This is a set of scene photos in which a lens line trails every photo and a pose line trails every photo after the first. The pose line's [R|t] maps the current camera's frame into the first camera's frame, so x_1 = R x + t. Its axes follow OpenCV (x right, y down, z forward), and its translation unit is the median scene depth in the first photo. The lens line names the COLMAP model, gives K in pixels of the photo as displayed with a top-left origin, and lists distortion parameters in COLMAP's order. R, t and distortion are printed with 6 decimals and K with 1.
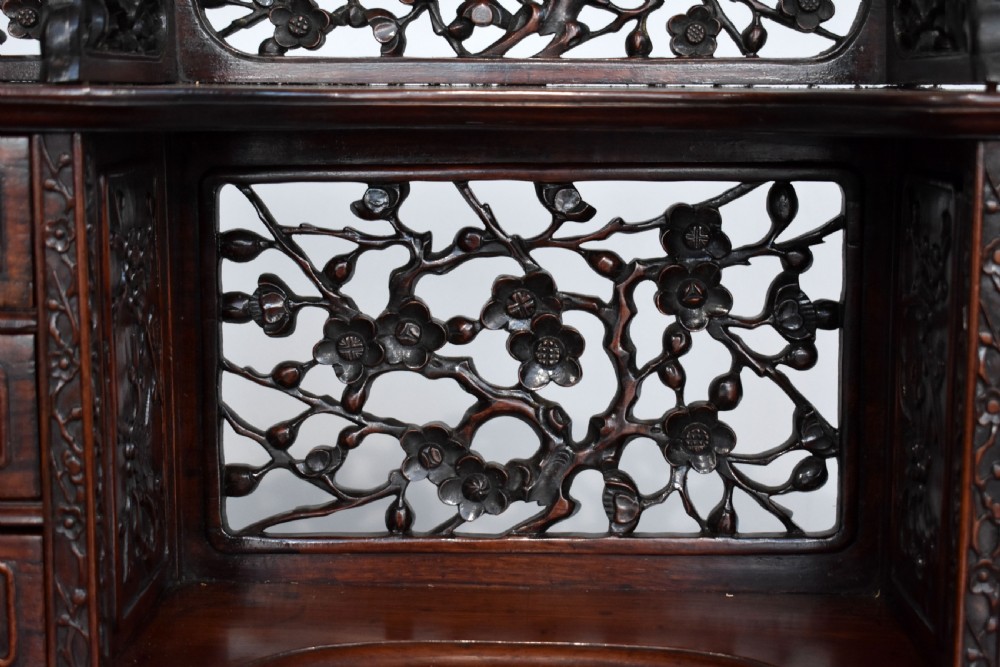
lens RADIAL K [[1761.5, 0, 500.0], [0, 1761.5, 333.5], [0, 0, 1]] dist [-0.008762, -0.119474]
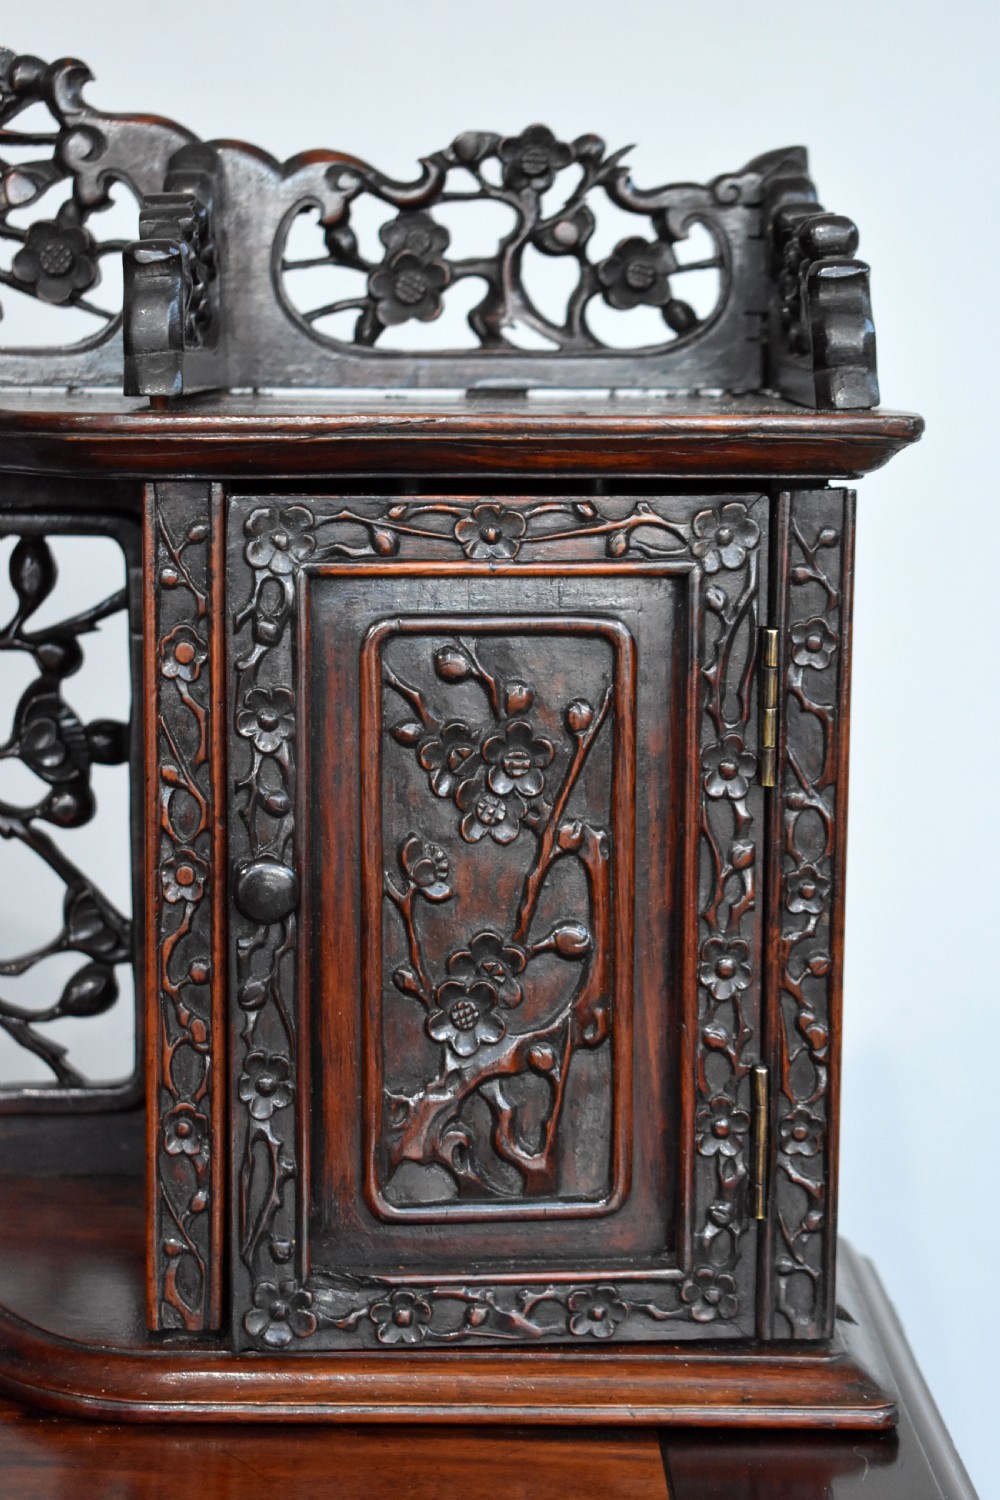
lens RADIAL K [[3257.5, 0, 501.8], [0, 3257.5, 774.5], [0, 0, 1]] dist [0.031016, 0.078938]
pose [[0.998973, -0.002447, 0.045239, 0.276363], [0.002716, 0.999979, -0.005872, 0.008550], [-0.045223, 0.005989, 0.998959, -0.203178]]
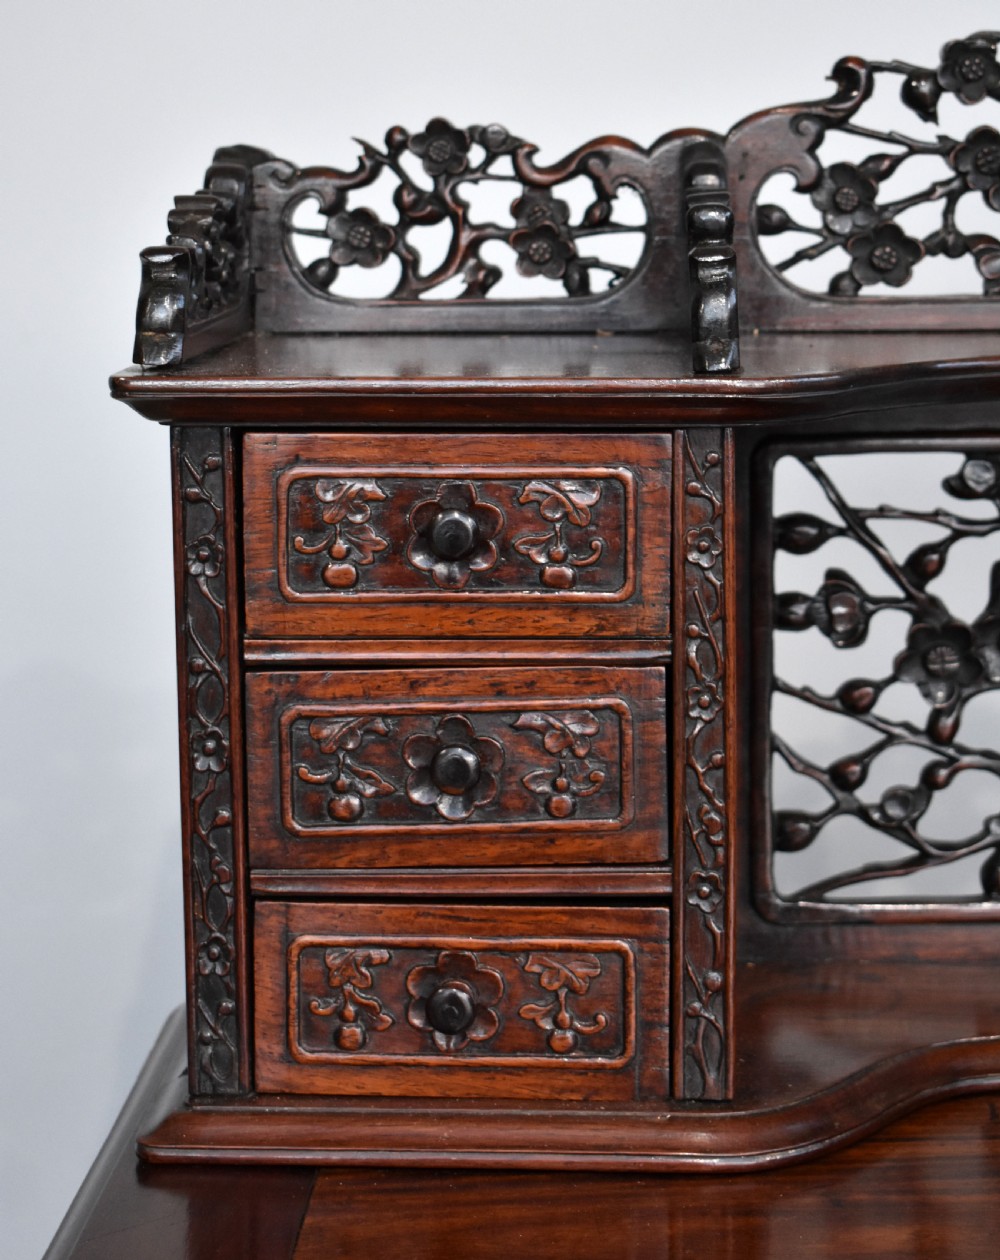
lens RADIAL K [[2940.6, 0, 501.1], [0, 2940.6, 518.6], [0, 0, 1]] dist [0.018104, -0.089196]
pose [[0.999675, -0.012286, -0.022327, -0.253115], [0.012129, 0.999901, -0.007157, -0.049067], [0.022412, 0.006884, 0.999725, -0.320910]]
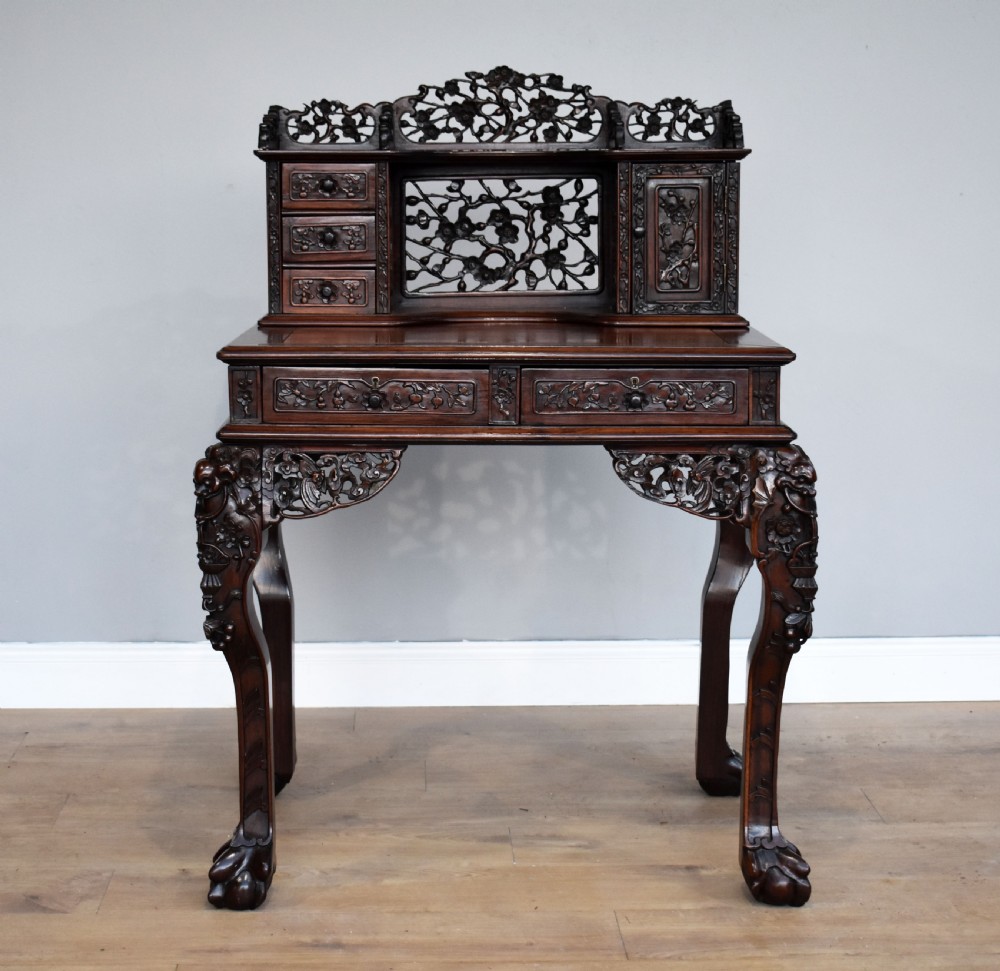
lens RADIAL K [[2346.8, 0, 479.0], [0, 2346.8, 485.3], [0, 0, 1]] dist [-0.033745, 0.167550]
pose [[0.999533, -0.012991, 0.027661, -0.151539], [0.013245, 0.999872, -0.009022, 0.515907], [-0.027540, 0.009385, 0.999577, -3.322578]]
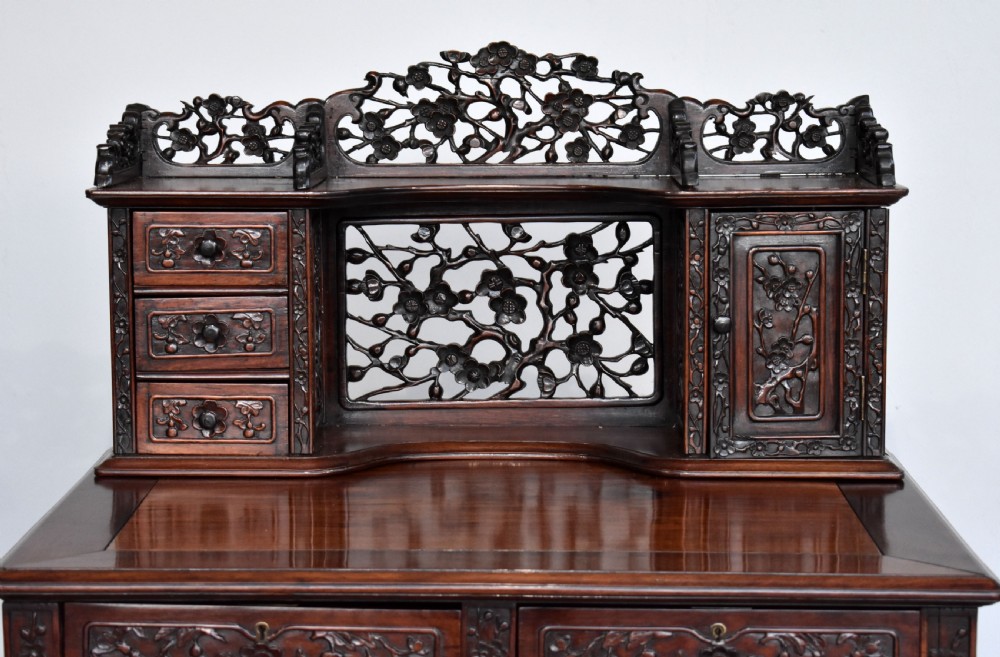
lens RADIAL K [[2432.7, 0, 500.0], [0, 2432.7, 328.5], [0, 0, 1]] dist [0.061060, -0.024402]
pose [[0.999814, -0.011024, 0.015822, -0.027723], [0.011287, 0.999798, -0.016638, 0.082083], [-0.015635, 0.016813, 0.999736, -1.803997]]
